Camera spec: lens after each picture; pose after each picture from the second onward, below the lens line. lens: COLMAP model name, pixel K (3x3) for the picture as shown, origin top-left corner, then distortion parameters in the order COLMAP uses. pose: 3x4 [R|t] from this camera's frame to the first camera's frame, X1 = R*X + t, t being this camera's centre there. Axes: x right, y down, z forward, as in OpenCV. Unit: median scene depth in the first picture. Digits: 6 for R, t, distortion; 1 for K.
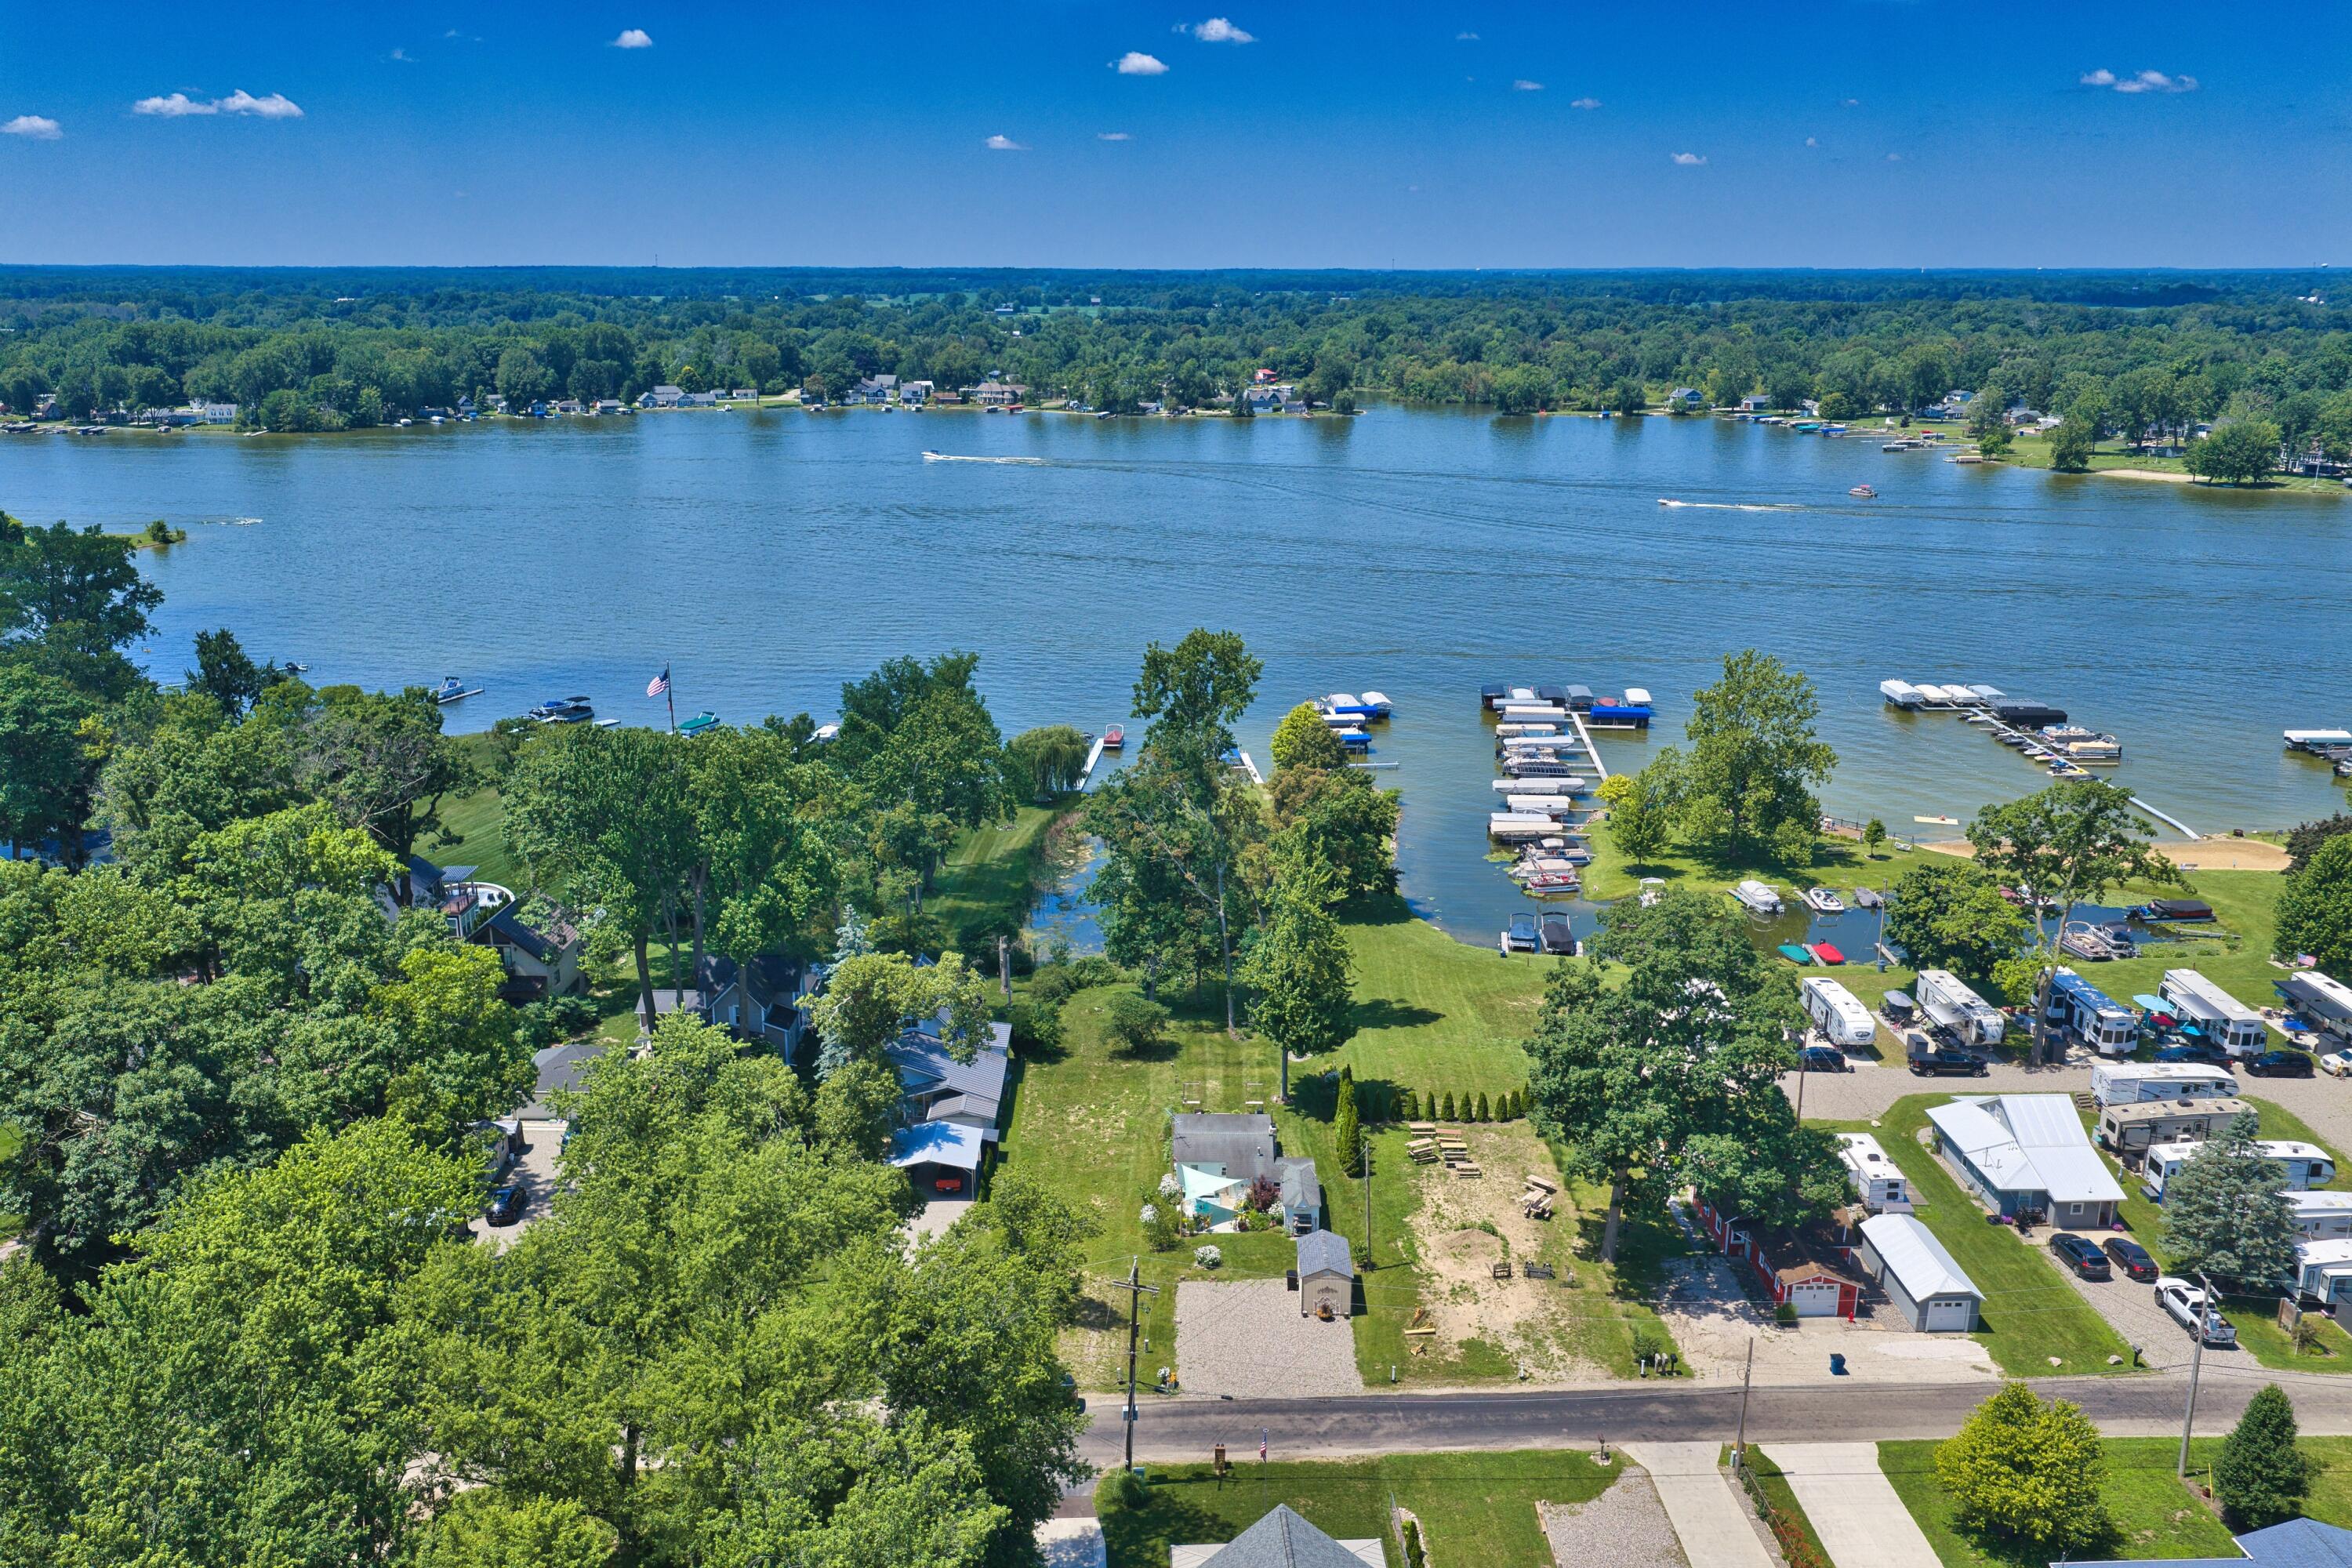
lens RADIAL K [[1938.9, 0, 1176.0], [0, 1938.9, 784.0], [0, 0, 1]] dist [0.025684, -0.036814]
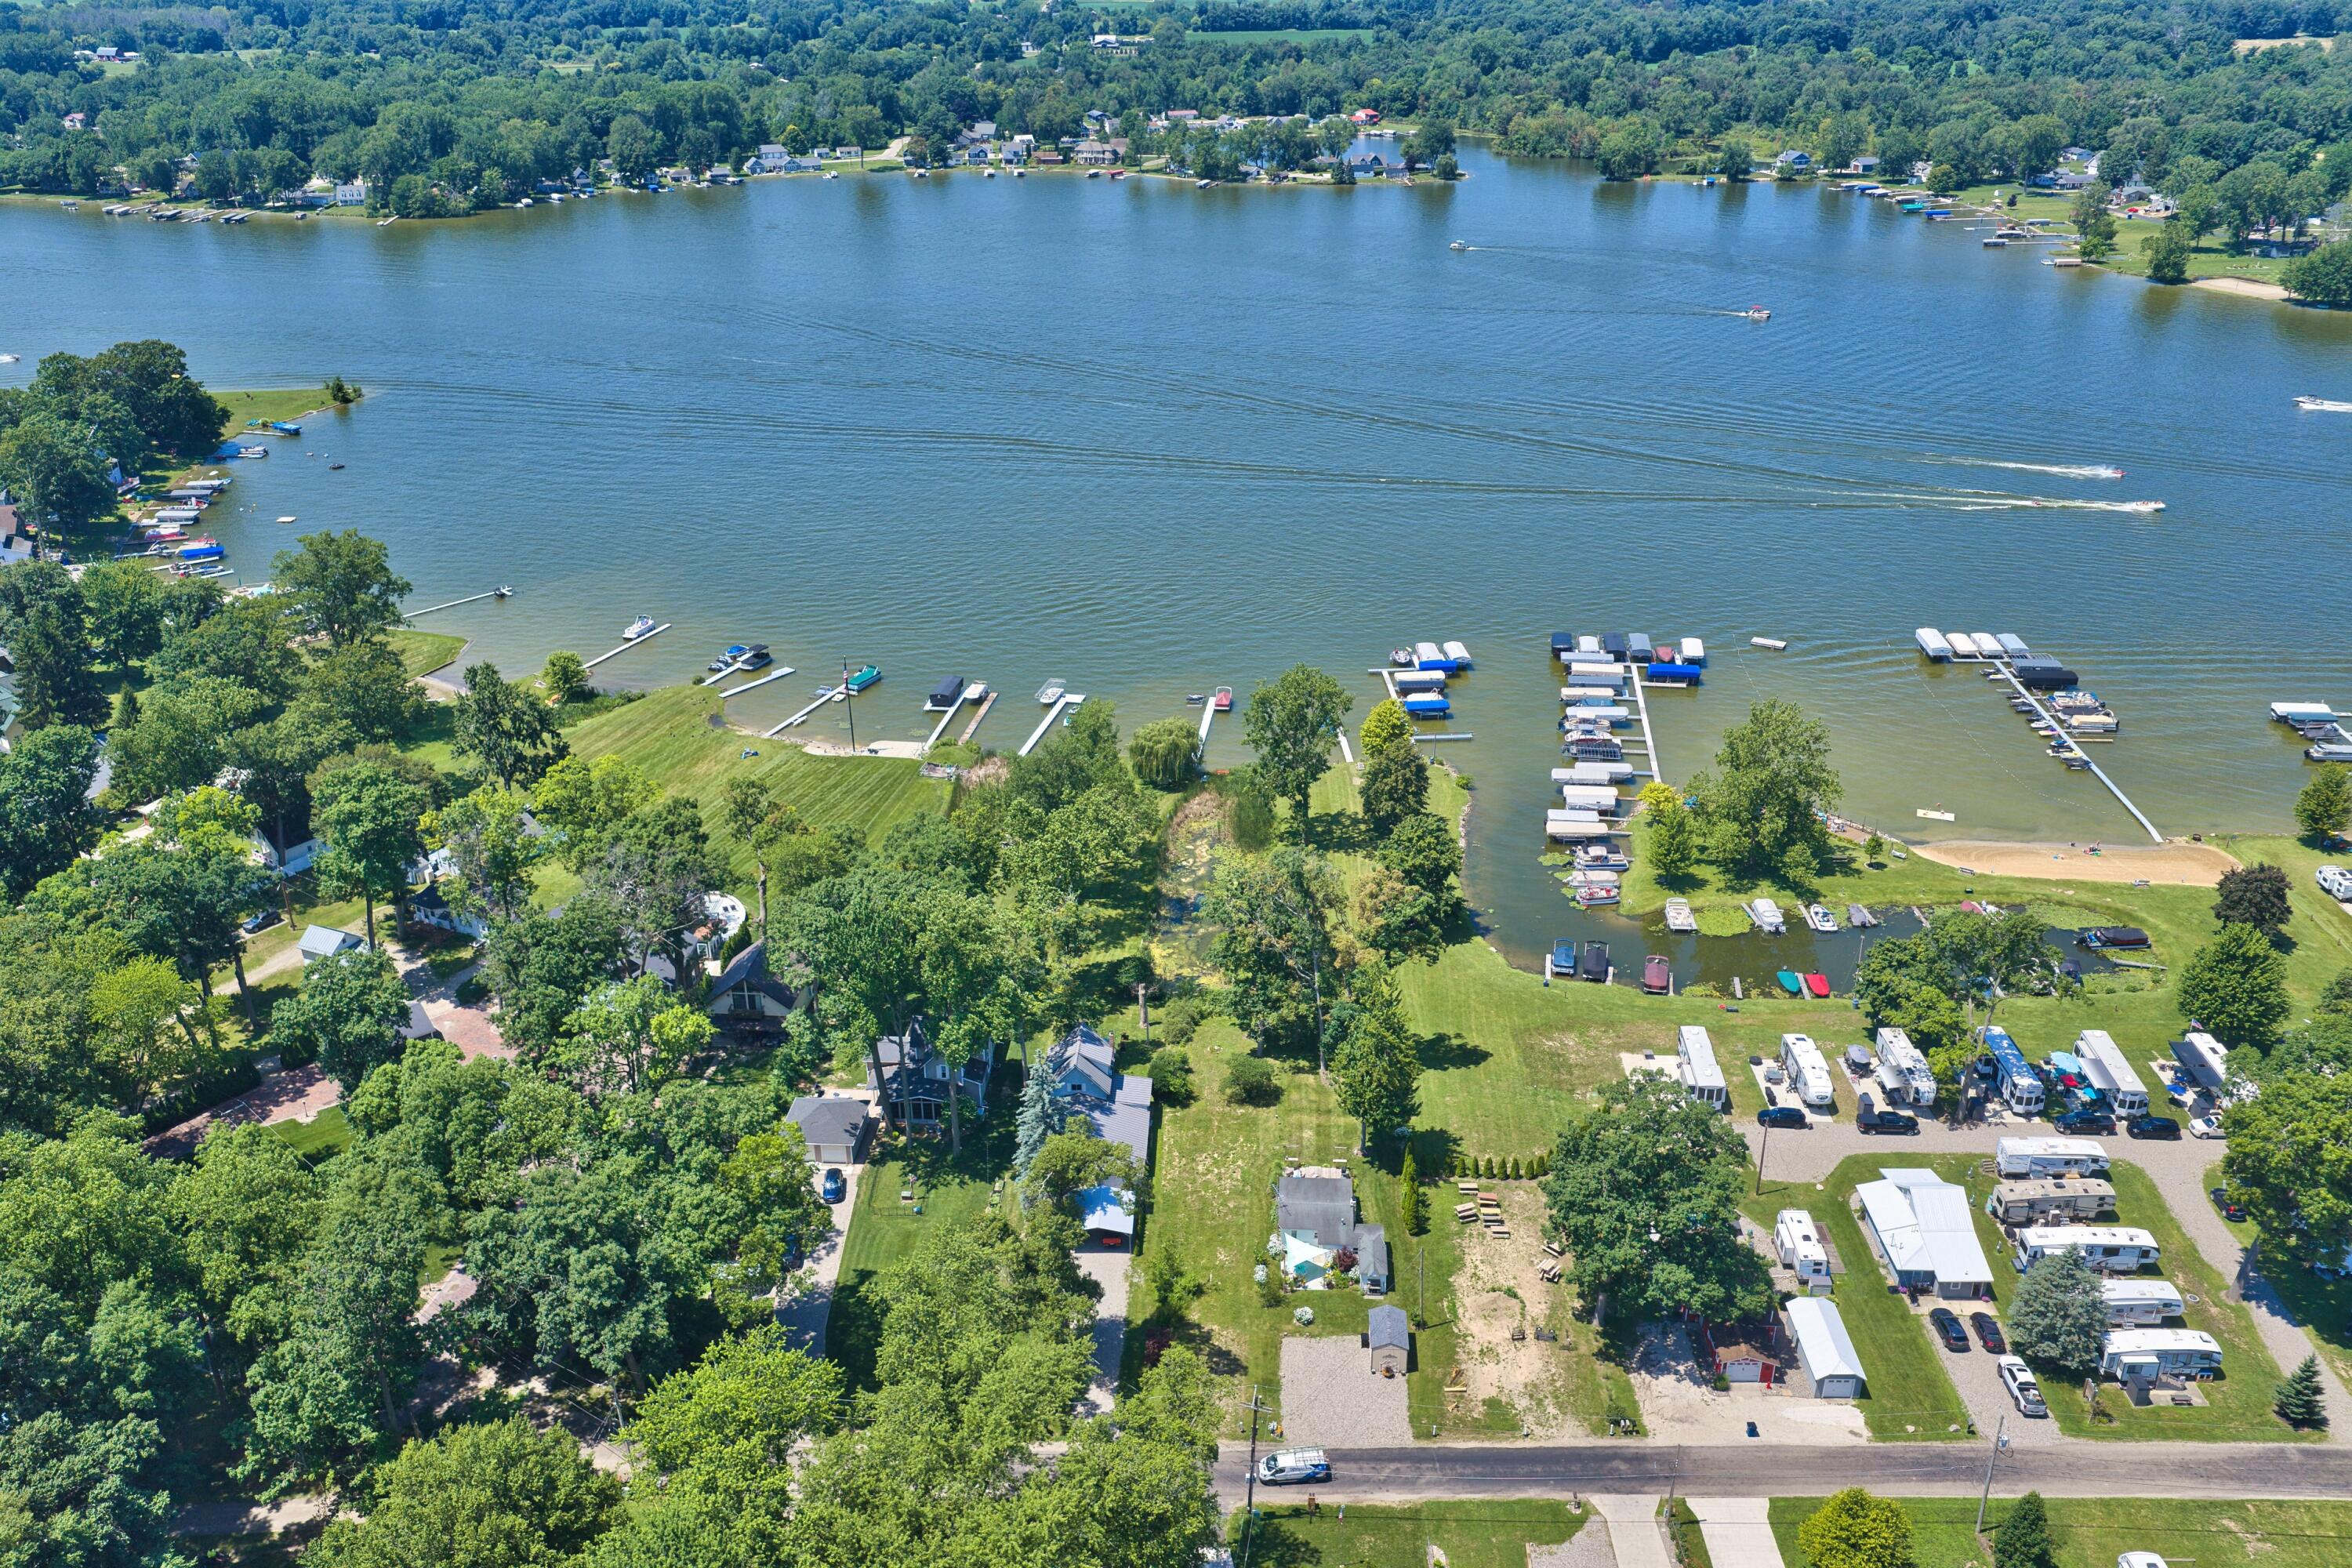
lens RADIAL K [[1938.9, 0, 1176.0], [0, 1938.9, 784.0], [0, 0, 1]] dist [0.025684, -0.036814]
pose [[0.998862, 0.010523, -0.046527, -0.011117], [-0.002503, 0.985583, 0.169171, -0.284412], [0.047636, -0.168862, 0.984488, -0.233186]]
